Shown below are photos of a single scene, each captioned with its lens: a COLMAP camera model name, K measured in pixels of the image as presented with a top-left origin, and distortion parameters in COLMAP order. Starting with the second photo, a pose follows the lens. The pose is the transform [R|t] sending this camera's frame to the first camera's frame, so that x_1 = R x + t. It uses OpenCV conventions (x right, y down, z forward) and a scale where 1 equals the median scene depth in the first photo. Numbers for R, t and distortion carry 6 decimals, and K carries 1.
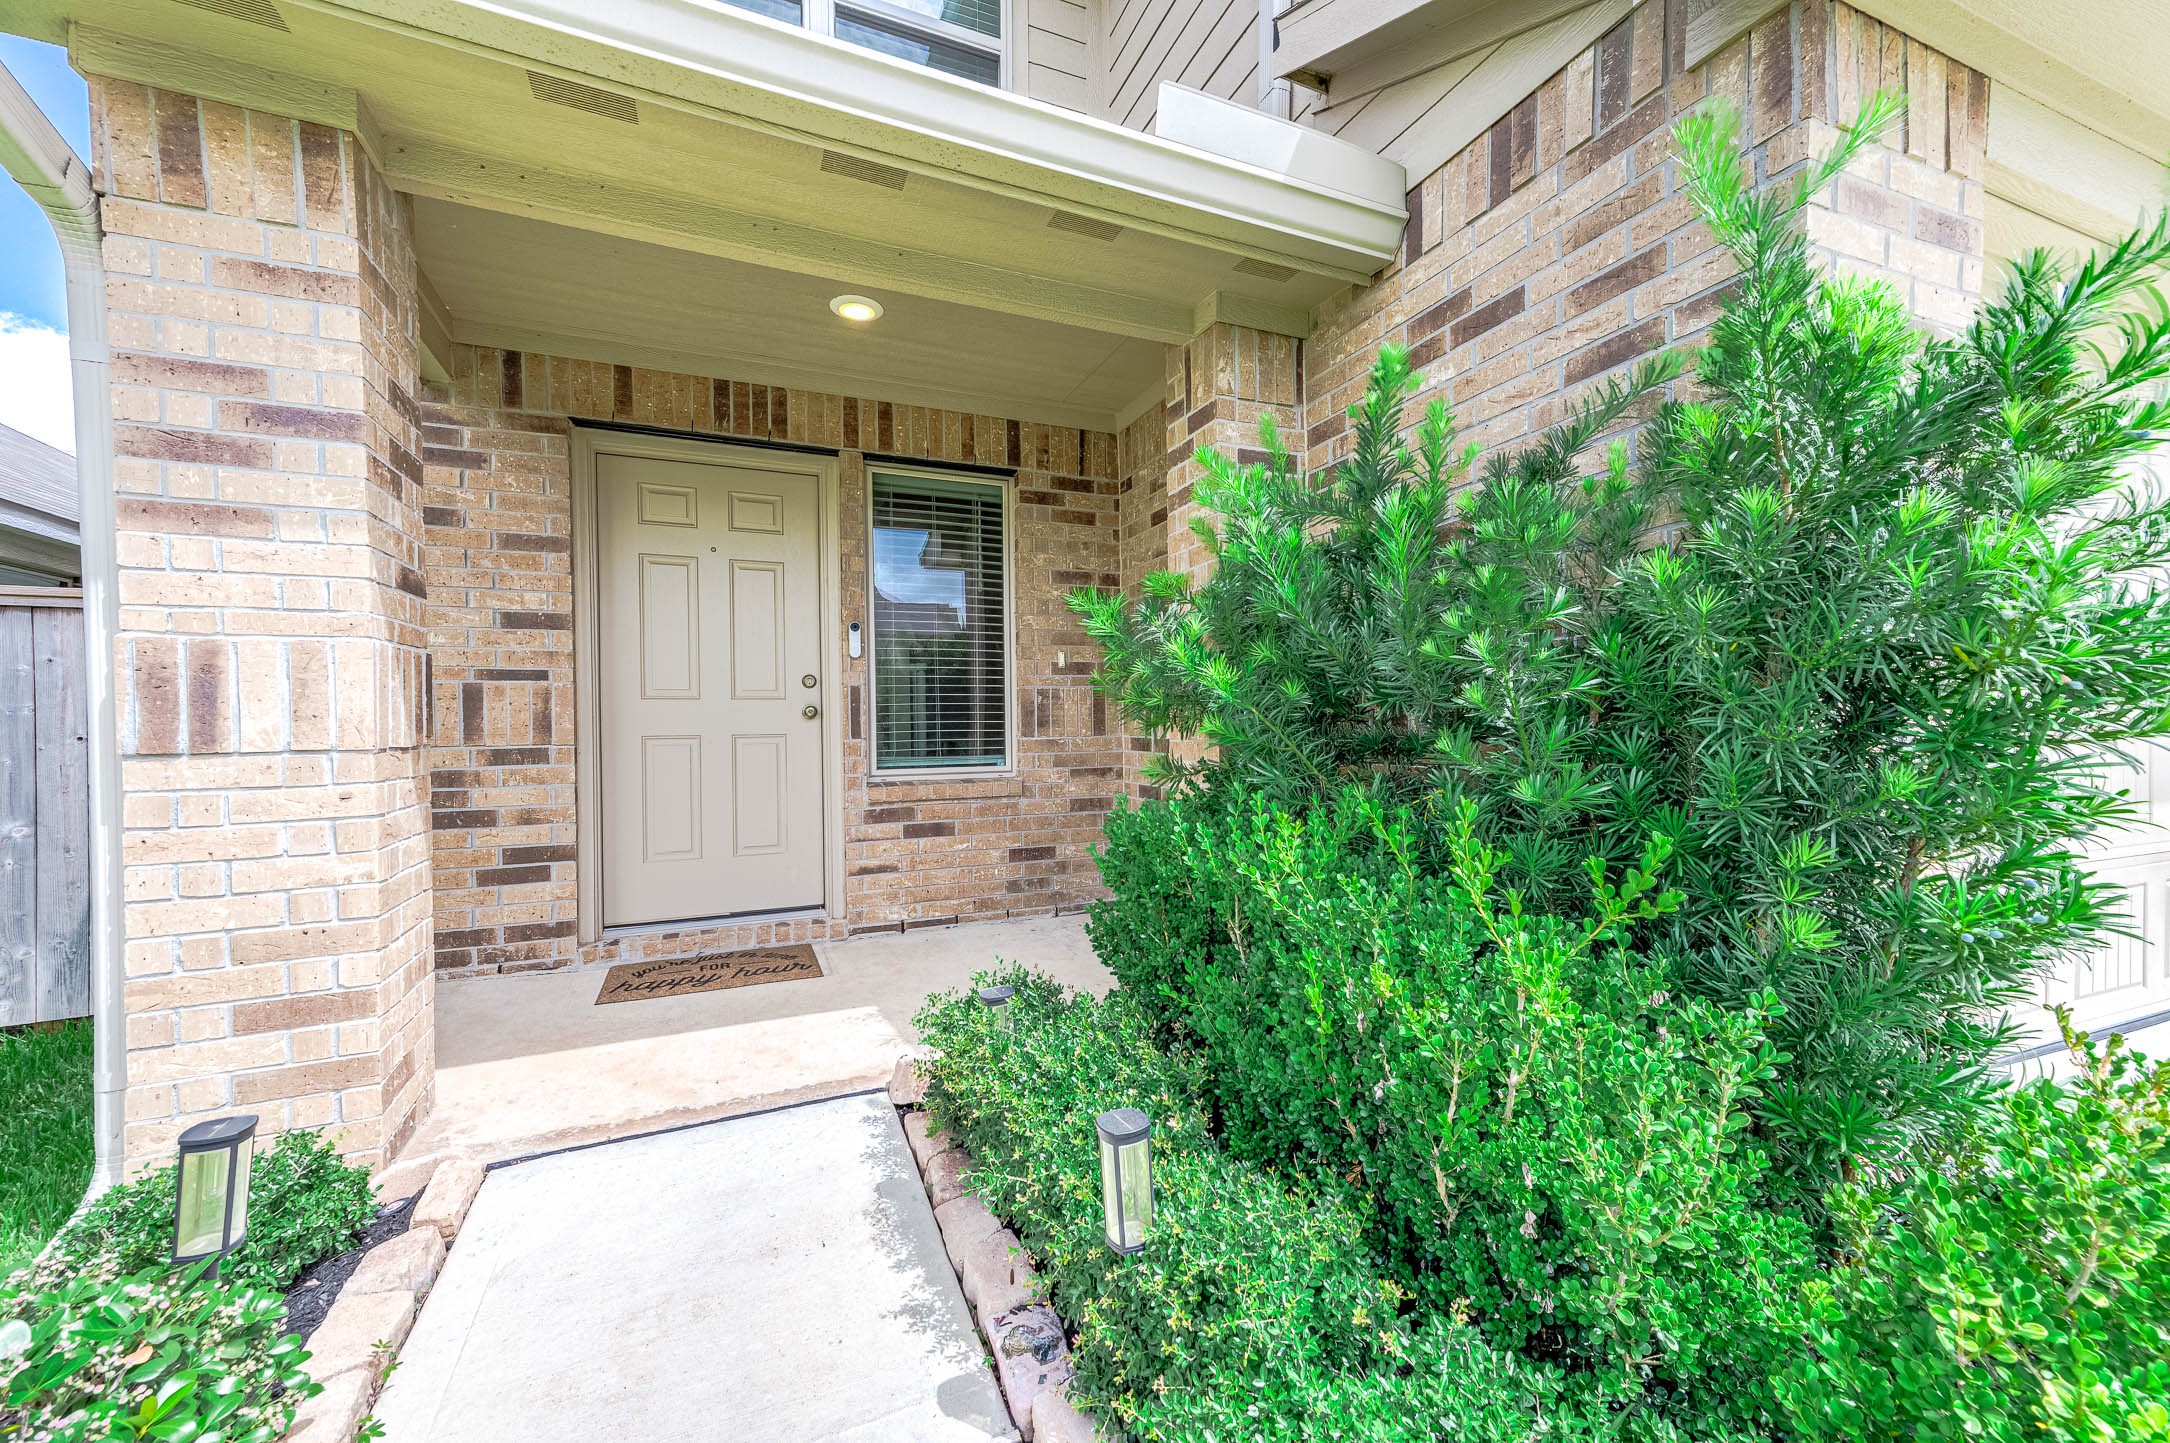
lens RADIAL K [[852.0, 0, 1089.5], [0, 852.0, 721.8], [0, 0, 1]] dist [0.017067, 0.000292]
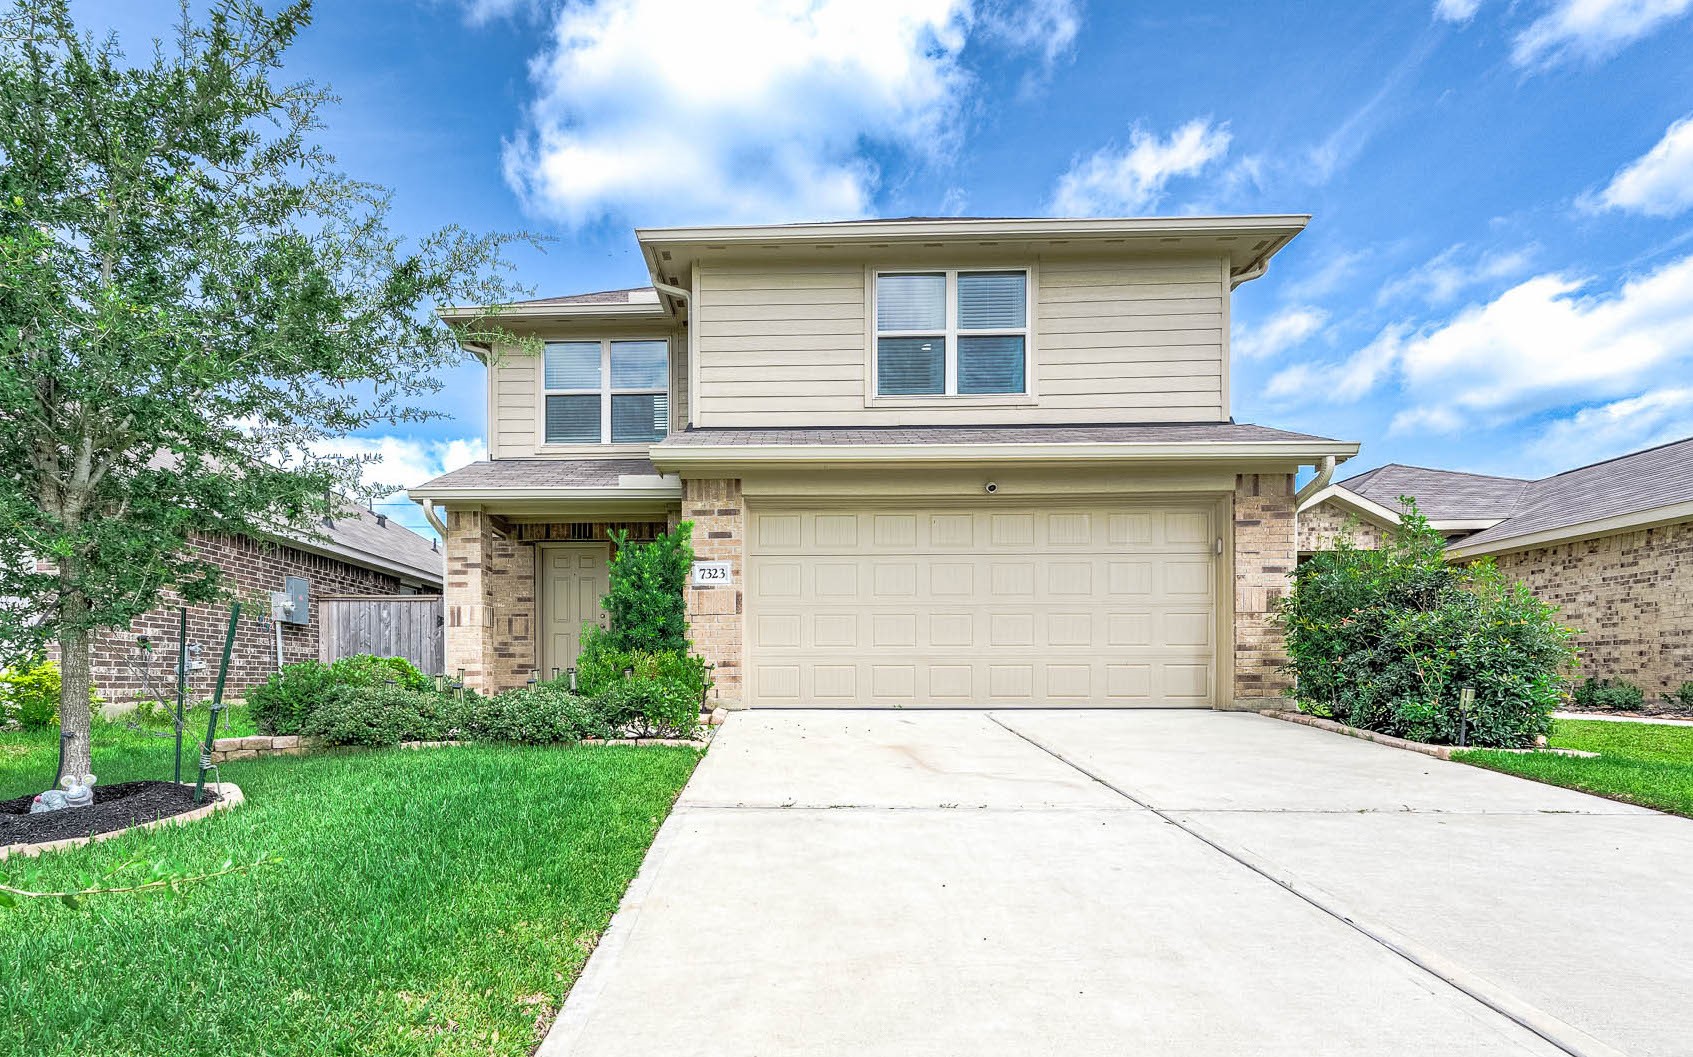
lens RADIAL K [[903.7, 0, 772.2], [0, 903.7, 681.7], [0, 0, 1]] dist [0.011268, -0.000480]
pose [[0.903437, 0.004984, -0.428692, 1.860800], [-0.007172, 0.999968, -0.003488, 0.224342], [0.428661, 0.006225, 0.903444, -1.912453]]
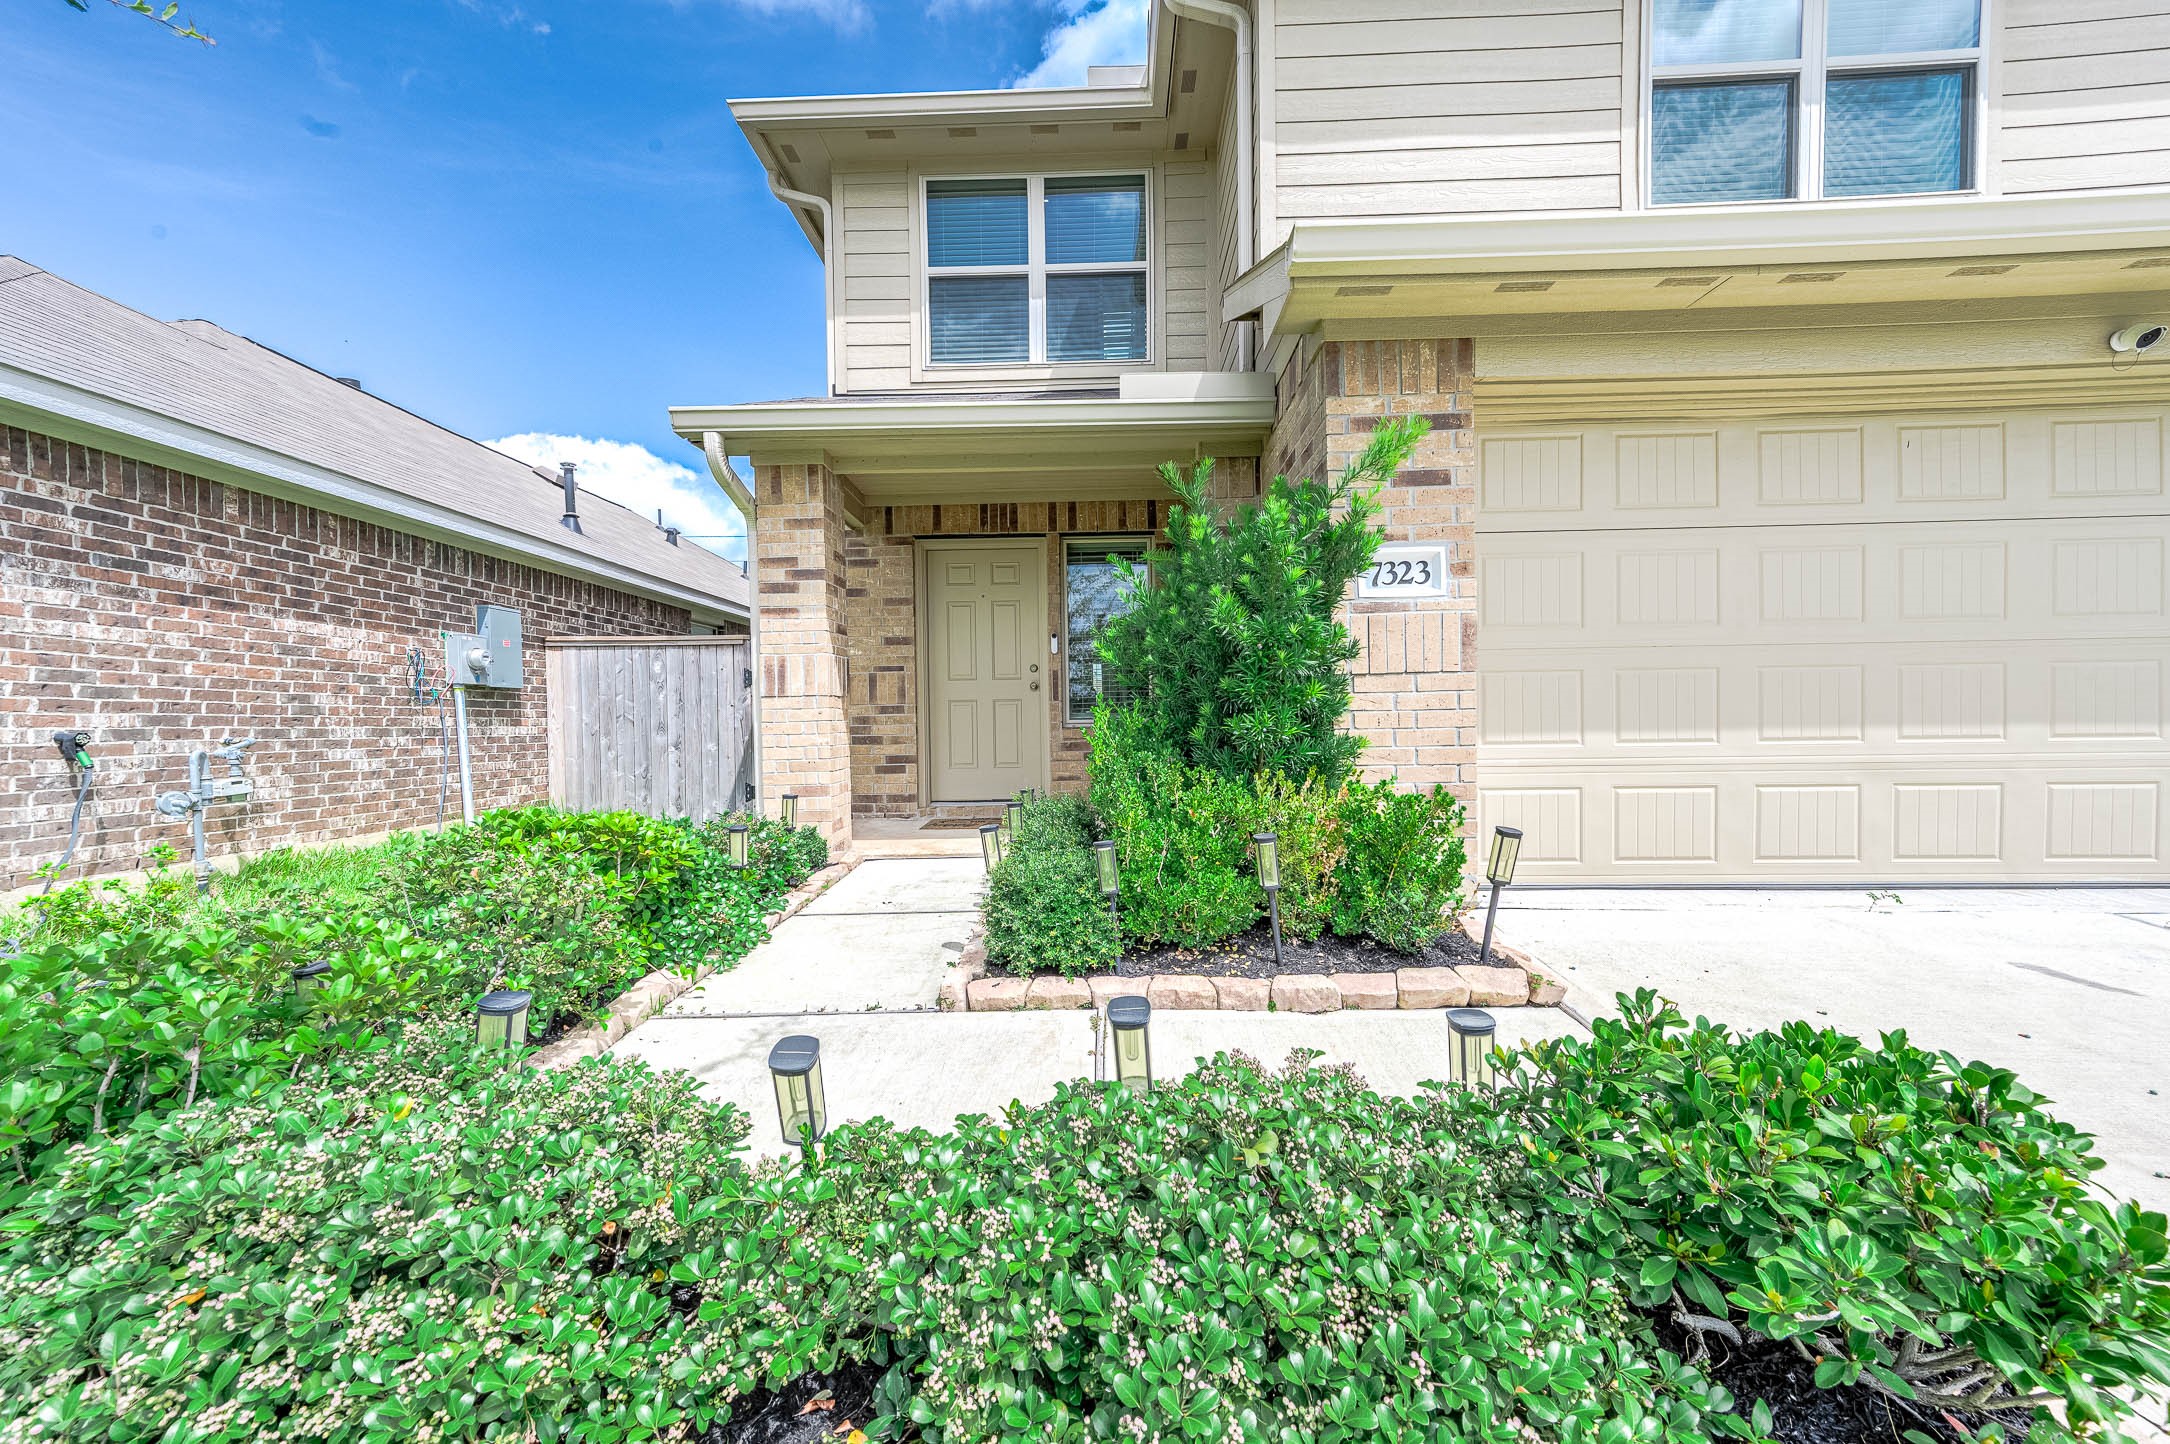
lens RADIAL K [[856.1, 0, 1083.7], [0, 856.1, 713.1], [0, 0, 1]] dist [0.017010, -0.000054]
pose [[0.907495, -0.007490, -0.419997, 0.569190], [0.006098, 0.999971, -0.004658, 0.060288], [0.420020, 0.001666, 0.907513, -0.611139]]
